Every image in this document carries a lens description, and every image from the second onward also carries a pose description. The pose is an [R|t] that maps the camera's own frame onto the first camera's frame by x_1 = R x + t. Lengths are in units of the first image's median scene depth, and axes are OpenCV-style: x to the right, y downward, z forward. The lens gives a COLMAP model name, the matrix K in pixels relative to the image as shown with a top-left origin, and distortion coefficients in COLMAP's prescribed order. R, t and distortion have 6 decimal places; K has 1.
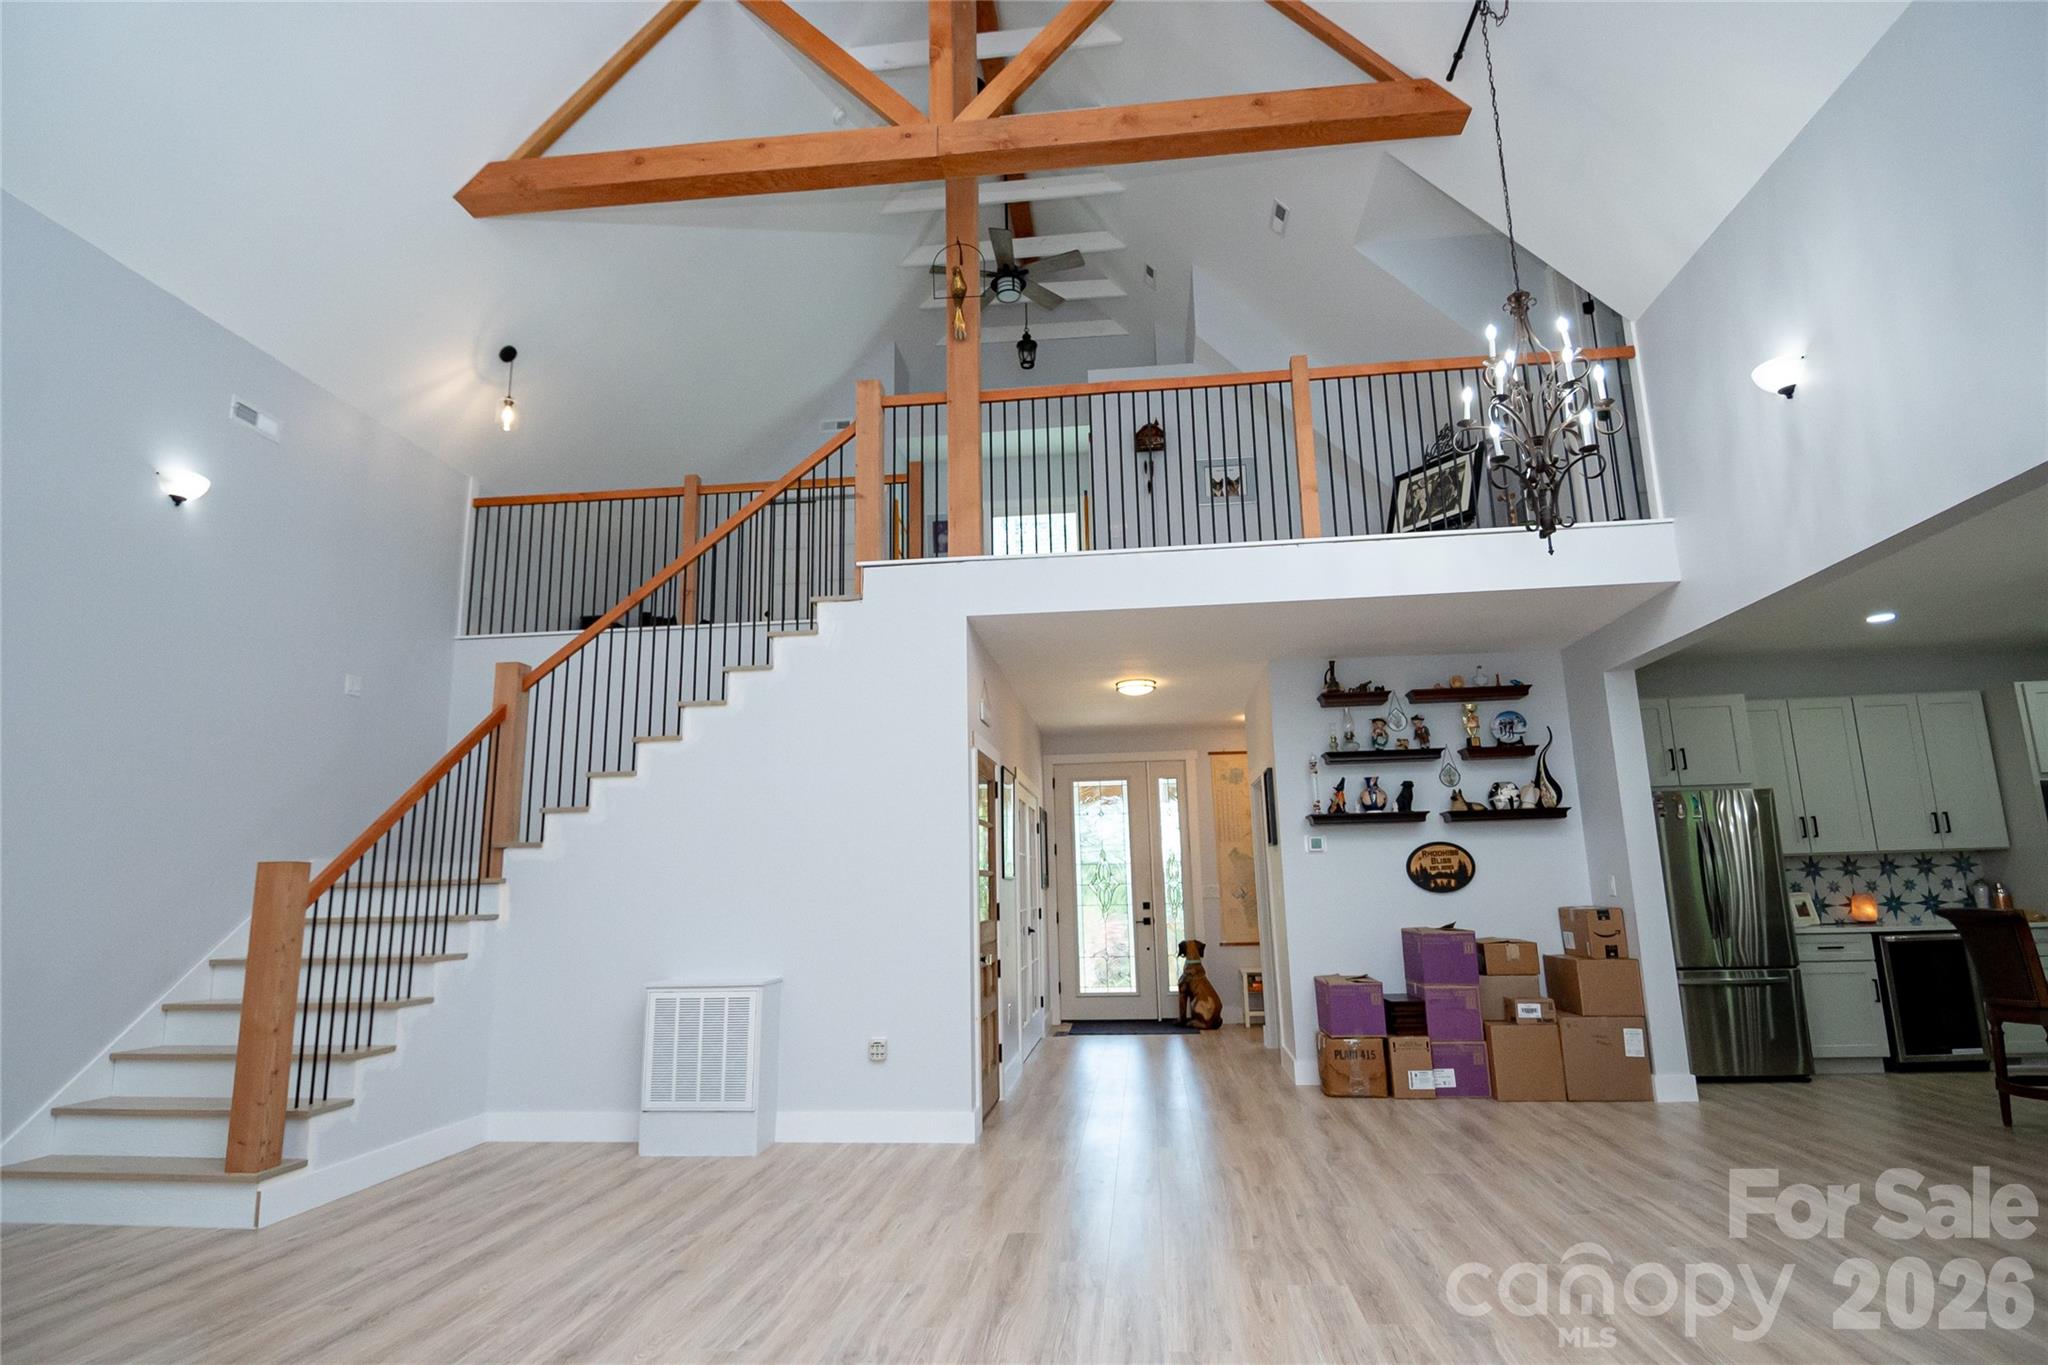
lens RADIAL K [[1072.2, 0, 1024.6], [0, 1072.2, 677.5], [0, 0, 1]] dist [0.022836, -0.030016]
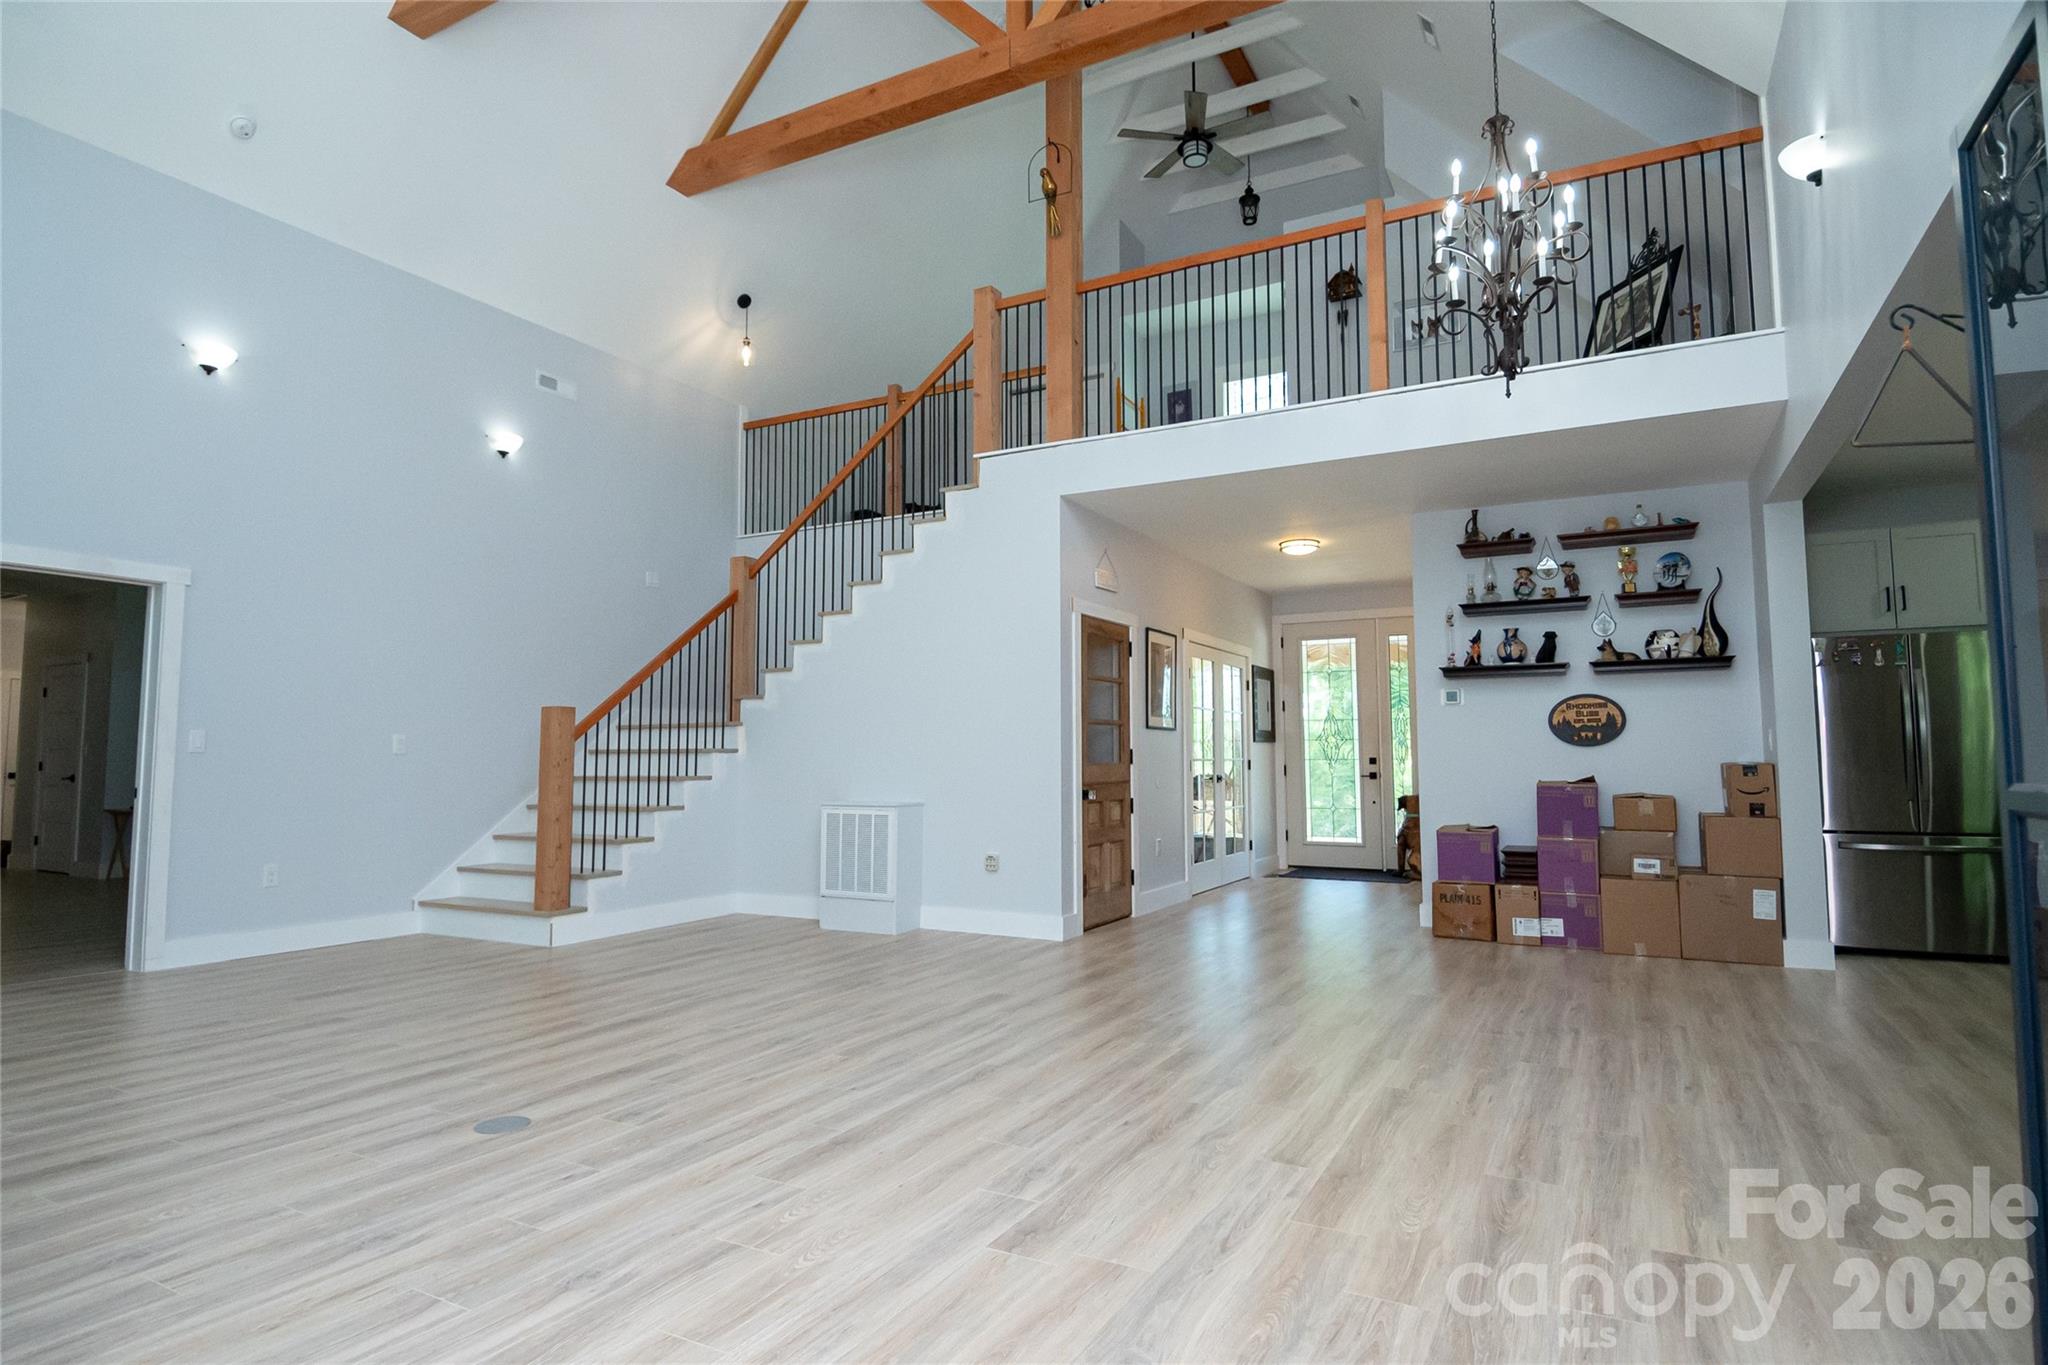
lens RADIAL K [[1072.2, 0, 1034.3], [0, 1072.2, 676.8], [0, 0, 1]] dist [0.022836, -0.030016]
pose [[0.928403, -0.009134, -0.371463, 0.321886], [0.055317, 0.991955, 0.113864, 0.001974], [0.367434, -0.126260, 0.921439, -0.066509]]
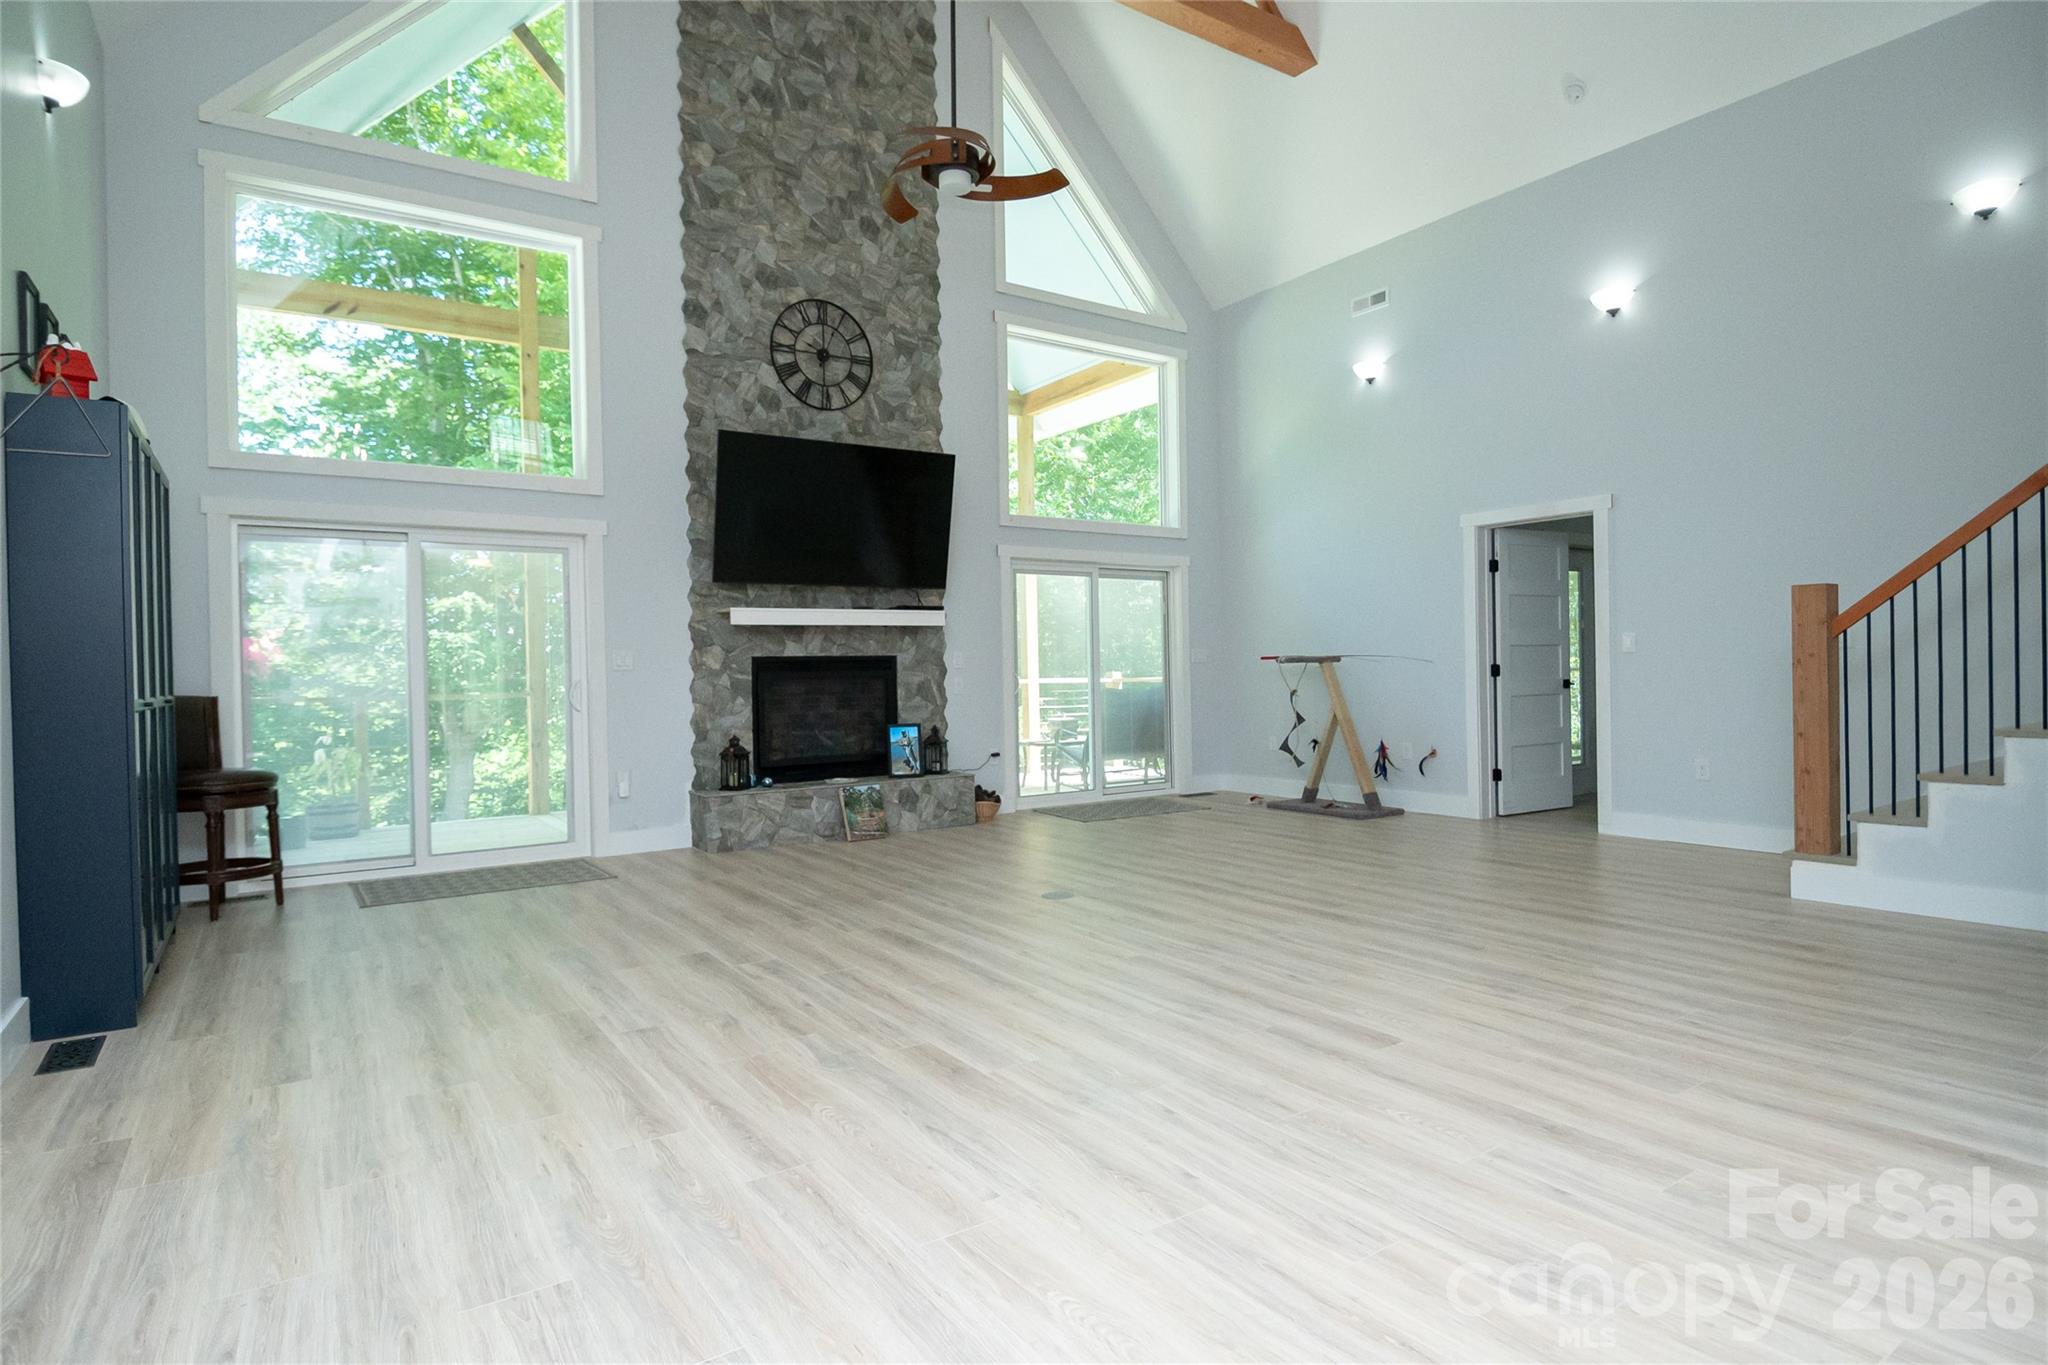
lens RADIAL K [[1072.2, 0, 1027.1], [0, 1072.2, 688.3], [0, 0, 1]] dist [0.022836, -0.030016]
pose [[-0.755866, 0.046200, -0.653094, 0.445375], [0.162212, 0.979622, -0.118439, 0.198141], [0.634313, -0.195464, -0.747957, 0.931698]]
